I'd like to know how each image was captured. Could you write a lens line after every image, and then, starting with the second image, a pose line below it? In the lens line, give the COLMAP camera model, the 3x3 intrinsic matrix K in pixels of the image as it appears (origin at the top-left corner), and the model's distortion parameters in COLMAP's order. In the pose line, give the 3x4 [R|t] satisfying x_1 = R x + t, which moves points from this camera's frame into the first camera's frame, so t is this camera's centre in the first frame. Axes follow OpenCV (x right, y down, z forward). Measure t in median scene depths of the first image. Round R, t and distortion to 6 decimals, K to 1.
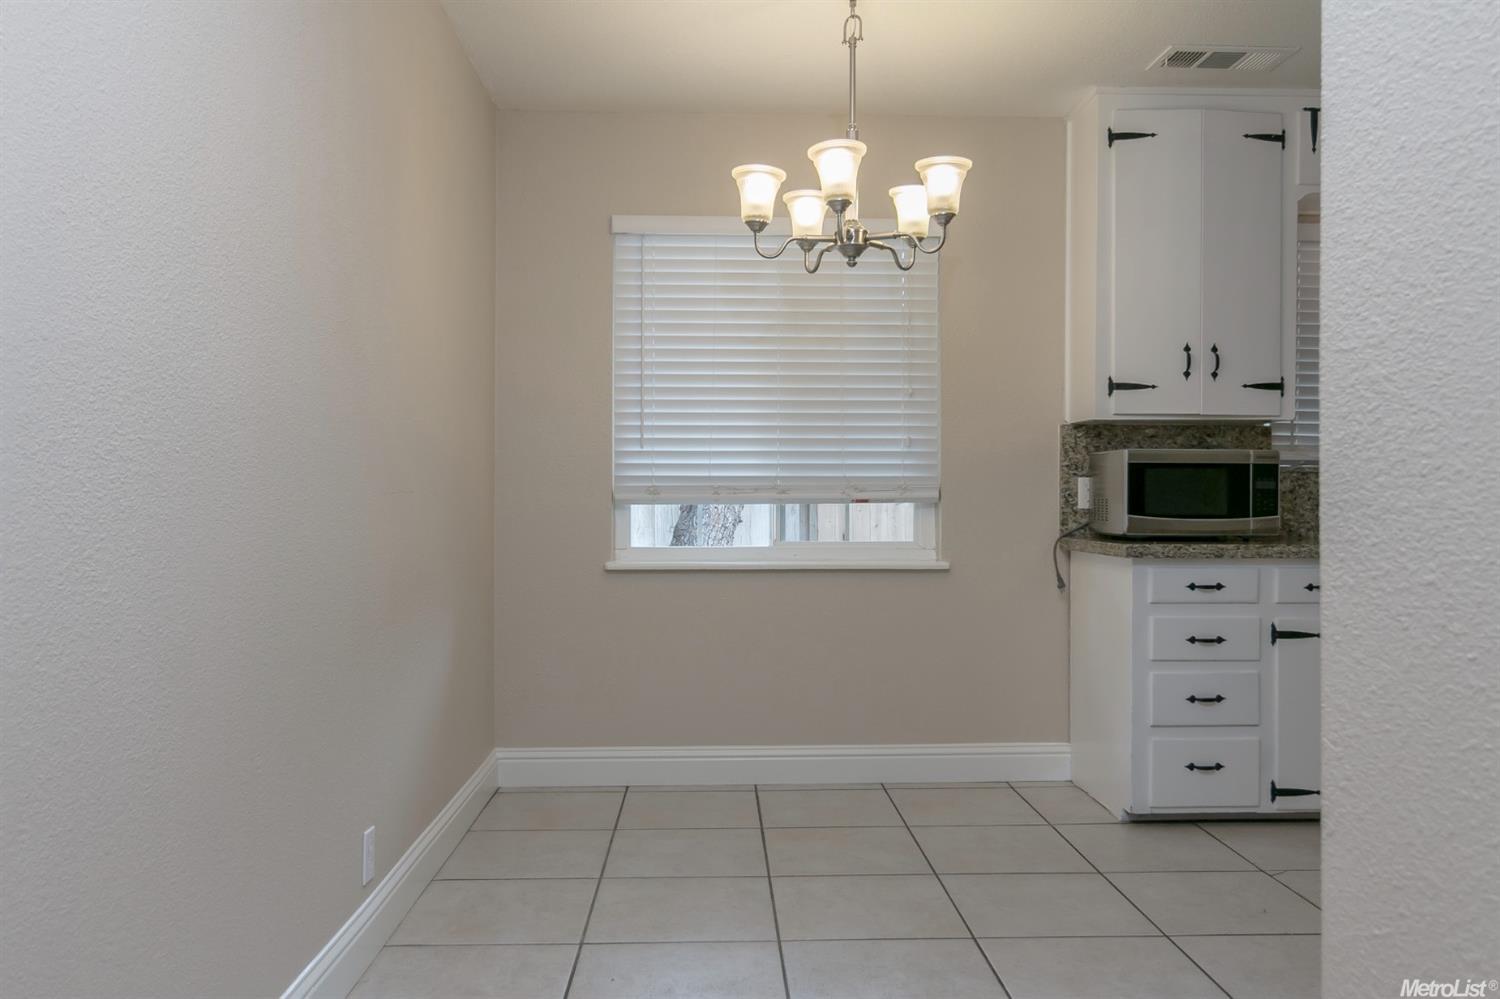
lens RADIAL K [[1140.7, 0, 758.9], [0, 1140.7, 501.2], [0, 0, 1]] dist [-0.003262, 0.003485]
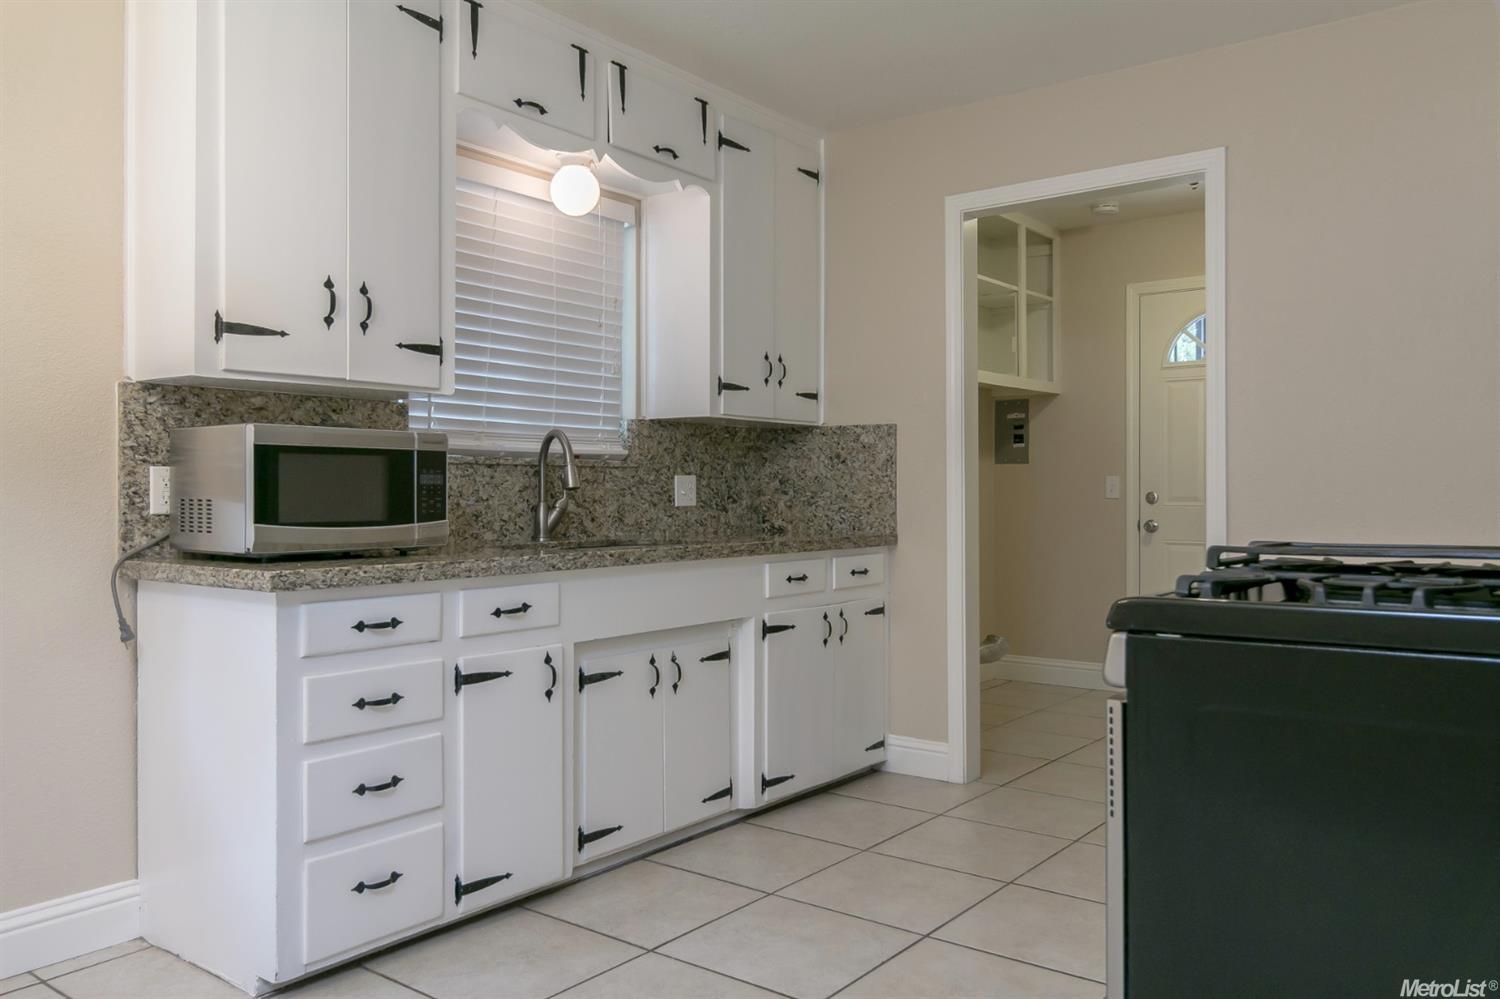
lens RADIAL K [[1140.7, 0, 750.5], [0, 1140.7, 496.3], [0, 0, 1]] dist [-0.003262, 0.003485]
pose [[0.642861, -0.007420, 0.765947, 0.004260], [0.004399, 0.999972, 0.005995, -0.006377], [-0.765970, -0.000485, 0.642876, 0.348099]]
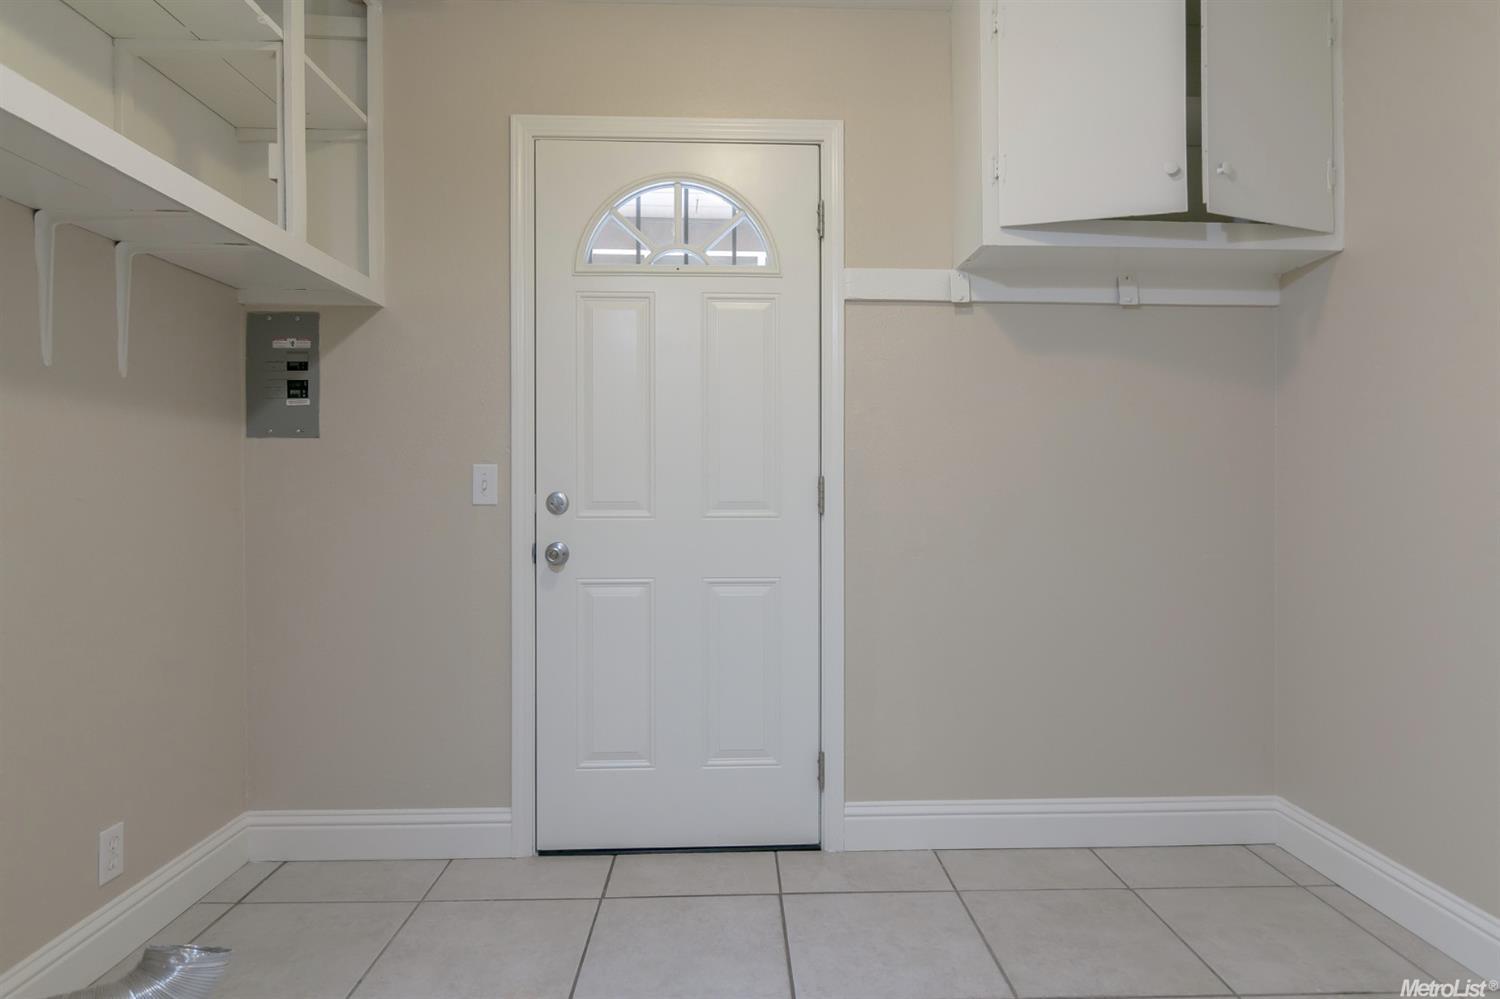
lens RADIAL K [[826.9, 0, 750.5], [0, 826.9, 495.8], [0, 0, 1]] dist [0.005535, -0.001381]
pose [[0.008547, -0.006290, 0.999944, 0.878562], [0.002774, 0.999977, 0.006266, -0.002003], [-0.999960, 0.002720, 0.008564, 0.757827]]
